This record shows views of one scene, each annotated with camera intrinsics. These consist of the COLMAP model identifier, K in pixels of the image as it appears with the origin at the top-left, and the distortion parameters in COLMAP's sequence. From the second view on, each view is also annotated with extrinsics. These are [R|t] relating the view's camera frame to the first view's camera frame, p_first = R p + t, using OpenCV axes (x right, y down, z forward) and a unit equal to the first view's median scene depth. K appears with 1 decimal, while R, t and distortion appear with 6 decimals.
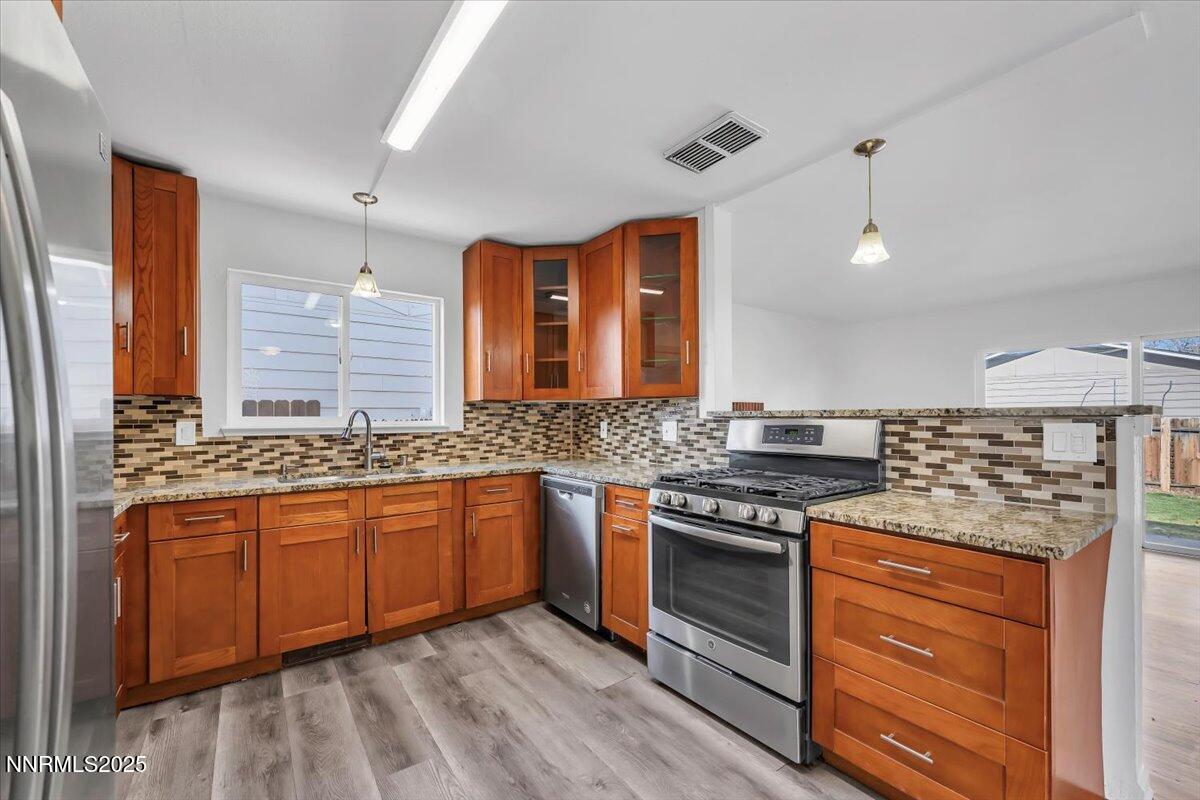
lens RADIAL K [[485.0, 0, 596.8], [0, 485.0, 416.0], [0, 0, 1]] dist [-0.002083, -0.000354]
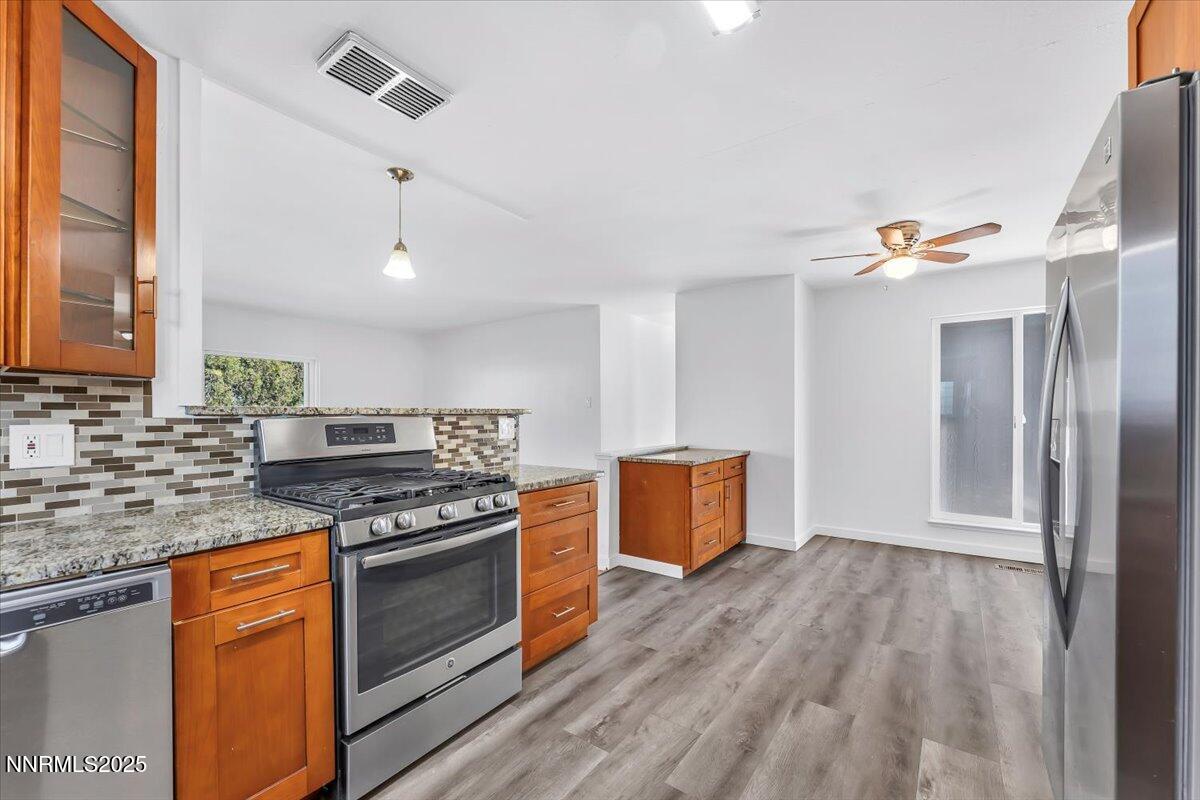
lens RADIAL K [[485.0, 0, 596.8], [0, 485.0, 416.0], [0, 0, 1]] dist [-0.002083, -0.000354]
pose [[-0.305679, 0.001469, 0.952133, -0.602172], [0.001768, 0.999998, -0.000975, 0.006135], [-0.952133, 0.001386, -0.305681, 0.853863]]
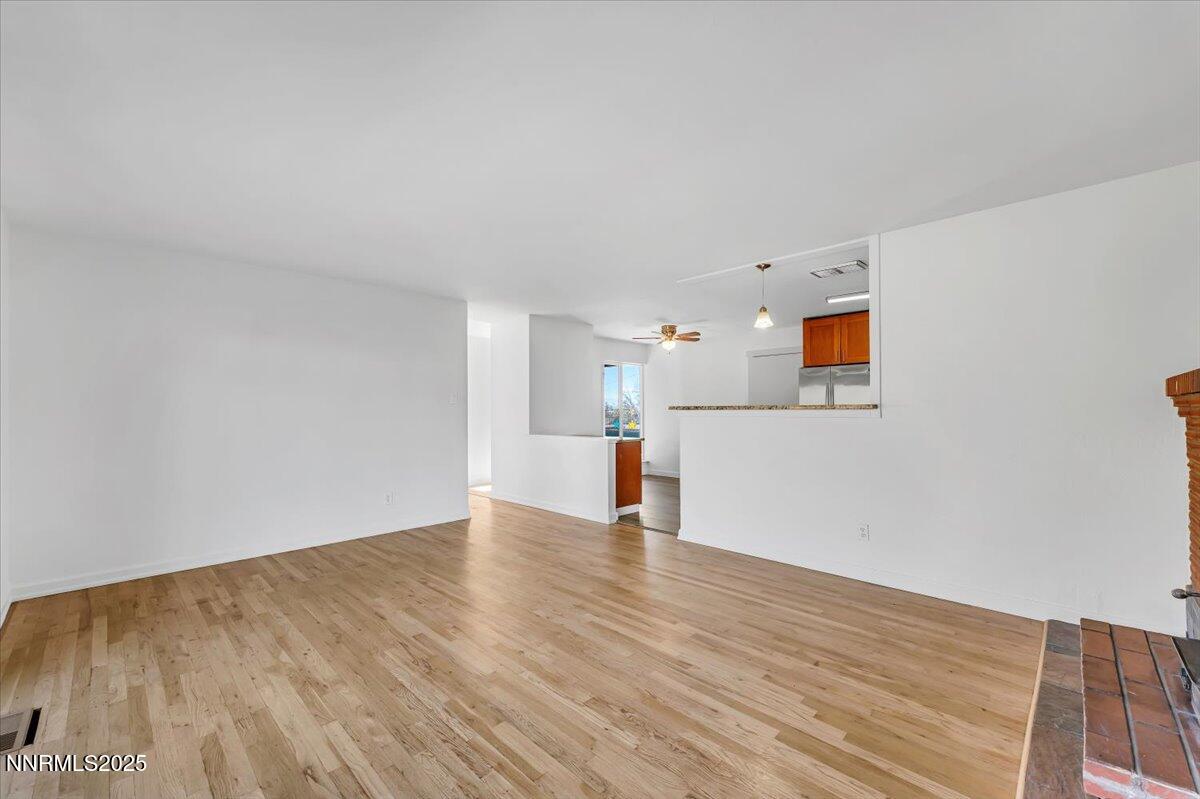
lens RADIAL K [[482.4, 0, 596.8], [0, 482.4, 408.7], [0, 0, 1]] dist [-0.002882, -0.000389]
pose [[-0.985013, 0.005733, -0.172382, 1.424450], [0.006639, 0.999967, -0.004678, 0.002899], [0.172350, -0.005753, -0.985019, 2.548633]]
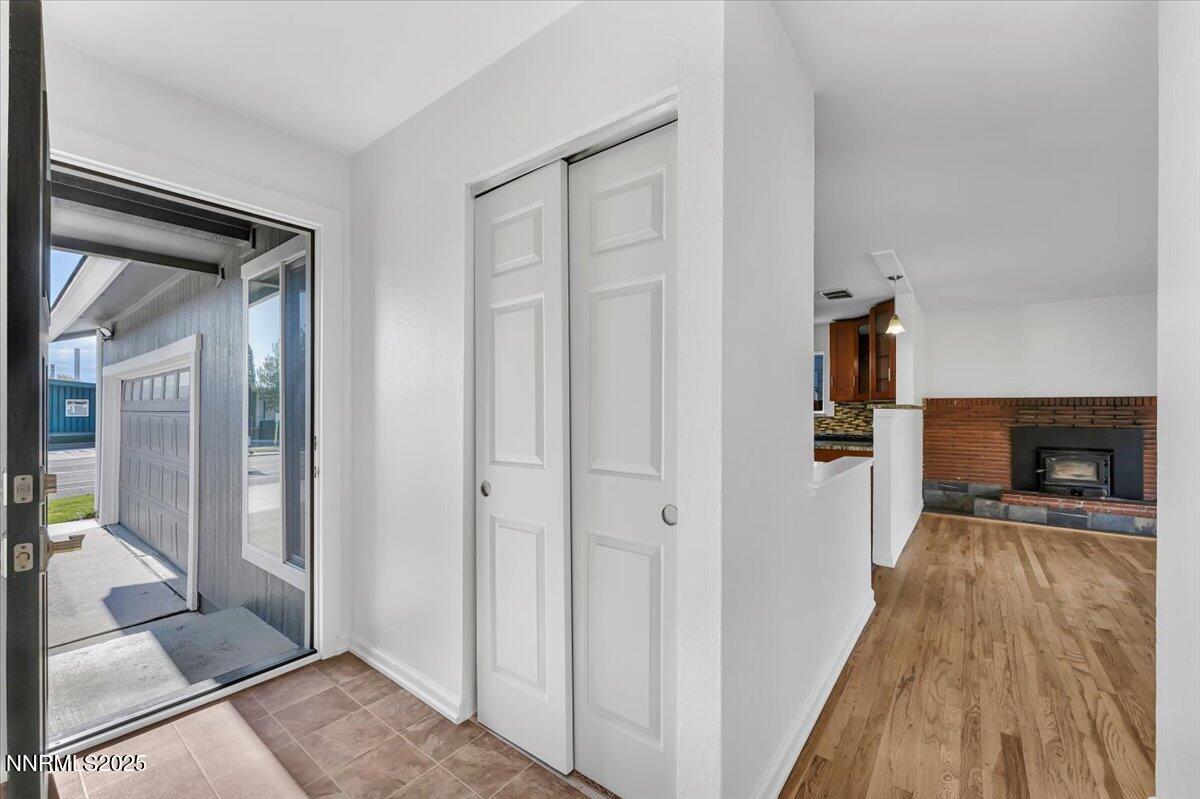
lens RADIAL K [[482.4, 0, 596.8], [0, 482.4, 408.7], [0, 0, 1]] dist [-0.002882, -0.000389]
pose [[0.283614, 0.003306, -0.958933, 2.012149], [-0.004579, 0.999987, 0.002094, 0.000228], [0.958928, 0.003797, 0.283626, -0.730468]]
